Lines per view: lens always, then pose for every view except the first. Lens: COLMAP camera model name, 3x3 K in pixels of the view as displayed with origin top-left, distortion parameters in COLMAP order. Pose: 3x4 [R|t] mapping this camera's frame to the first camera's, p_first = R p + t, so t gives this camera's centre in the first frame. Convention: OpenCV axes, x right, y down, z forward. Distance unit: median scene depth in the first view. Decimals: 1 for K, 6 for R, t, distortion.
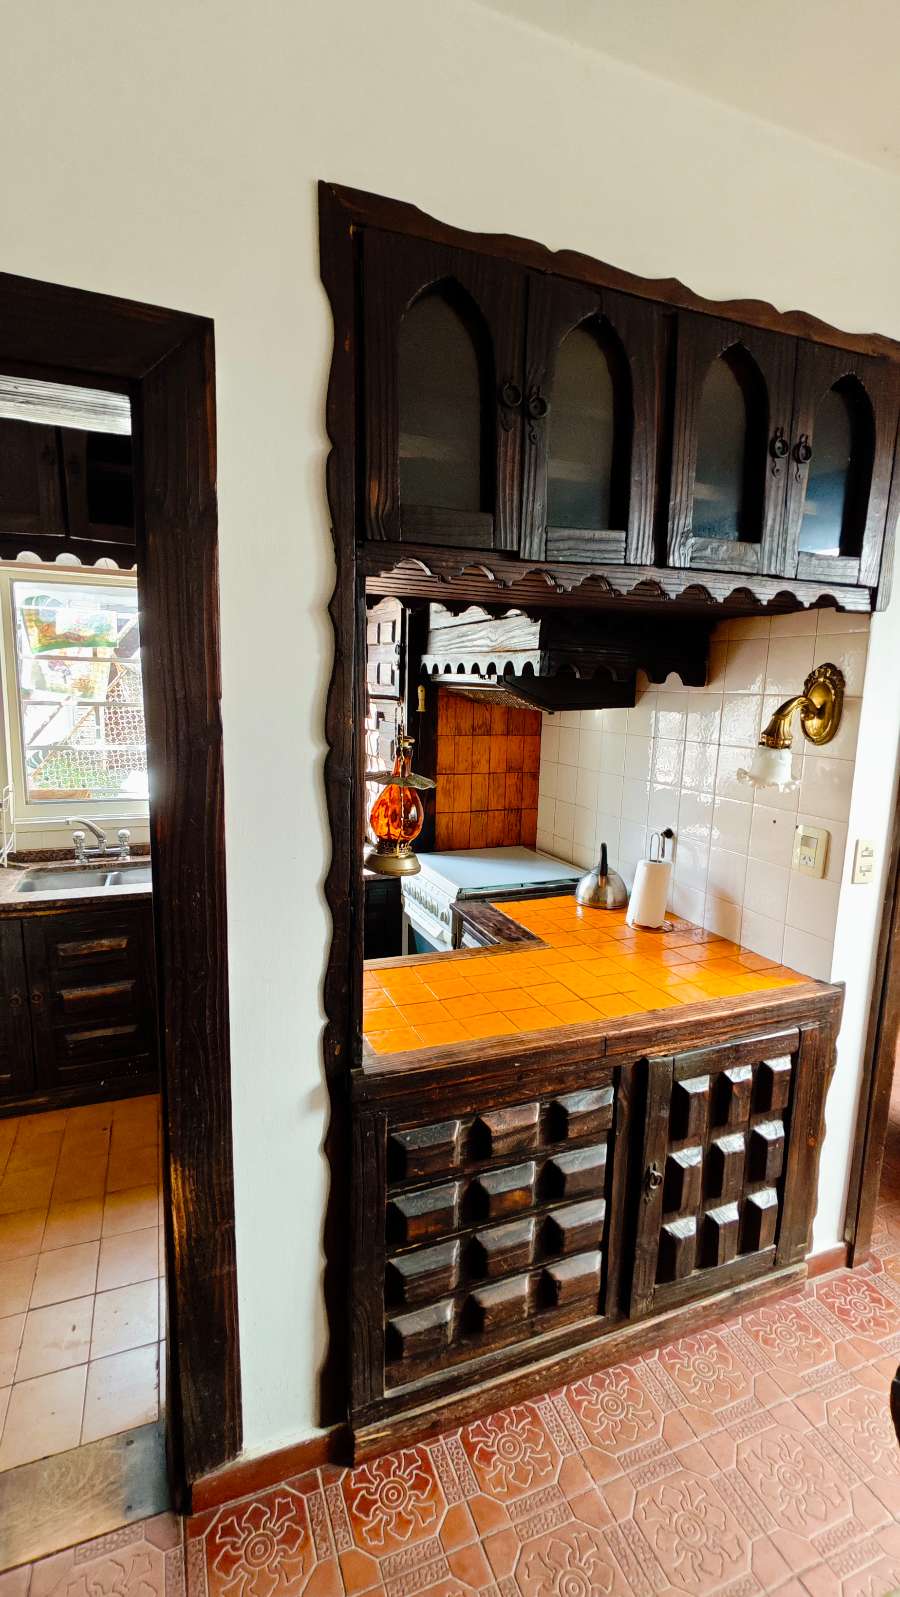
lens RADIAL K [[721.2, 0, 451.4], [0, 721.2, 807.0], [0, 0, 1]] dist [0.001468, 0.000031]
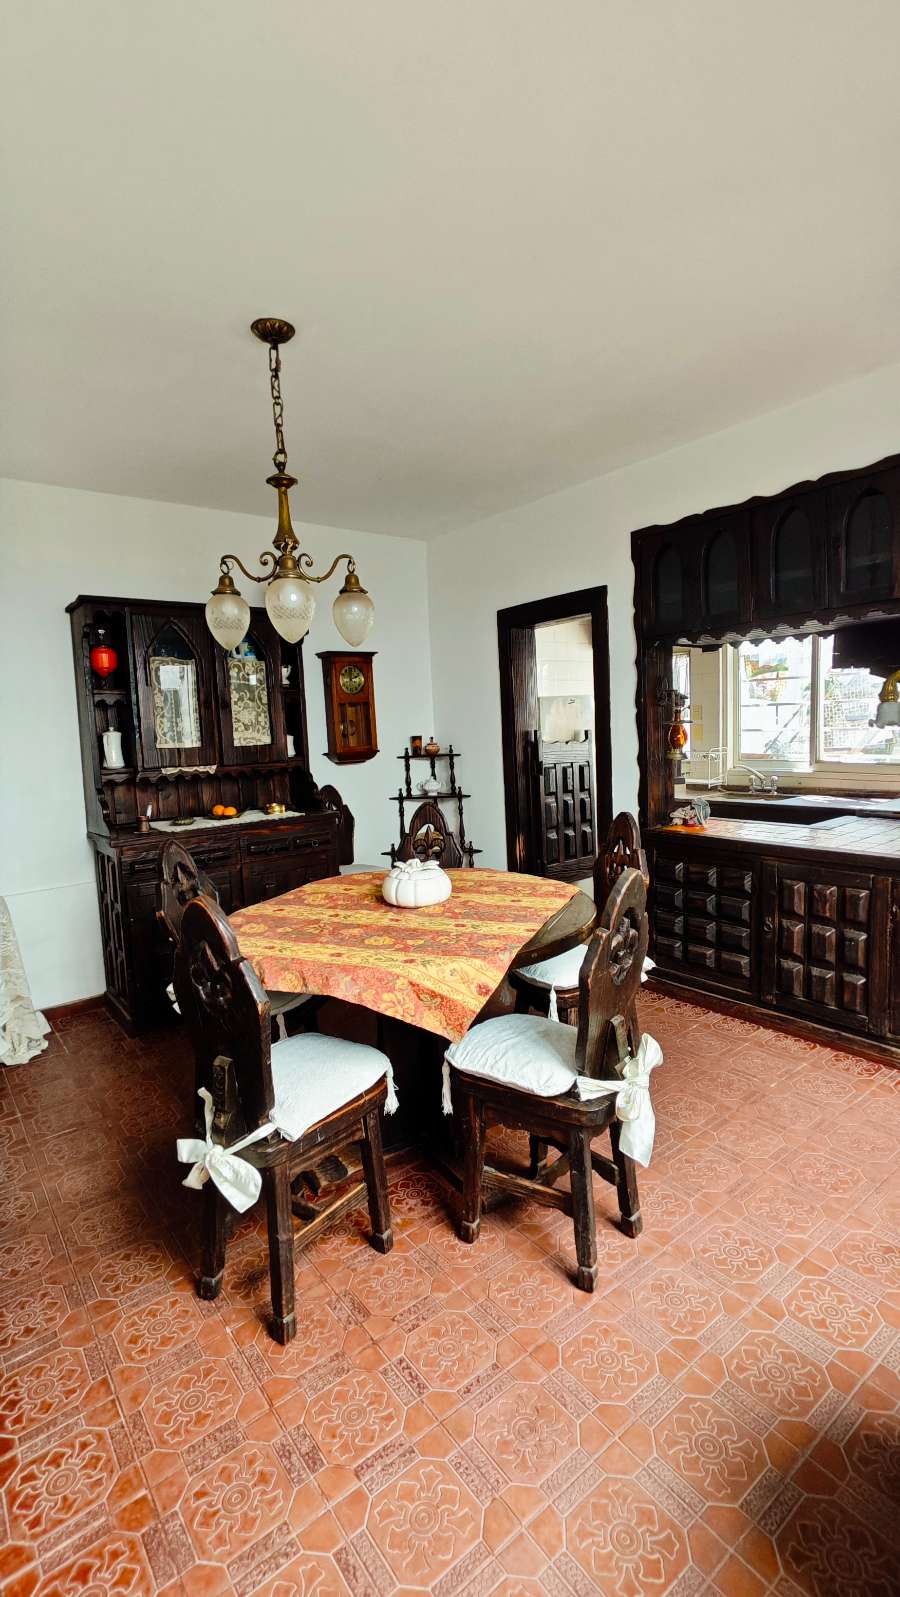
lens RADIAL K [[721.2, 0, 449.3], [0, 721.2, 796.8], [0, 0, 1]] dist [0.001468, 0.000031]
pose [[0.264456, 0.061723, -0.962420, 1.401684], [-0.104658, 0.993893, 0.034983, 0.140300], [0.958702, 0.091474, 0.269301, -0.271030]]
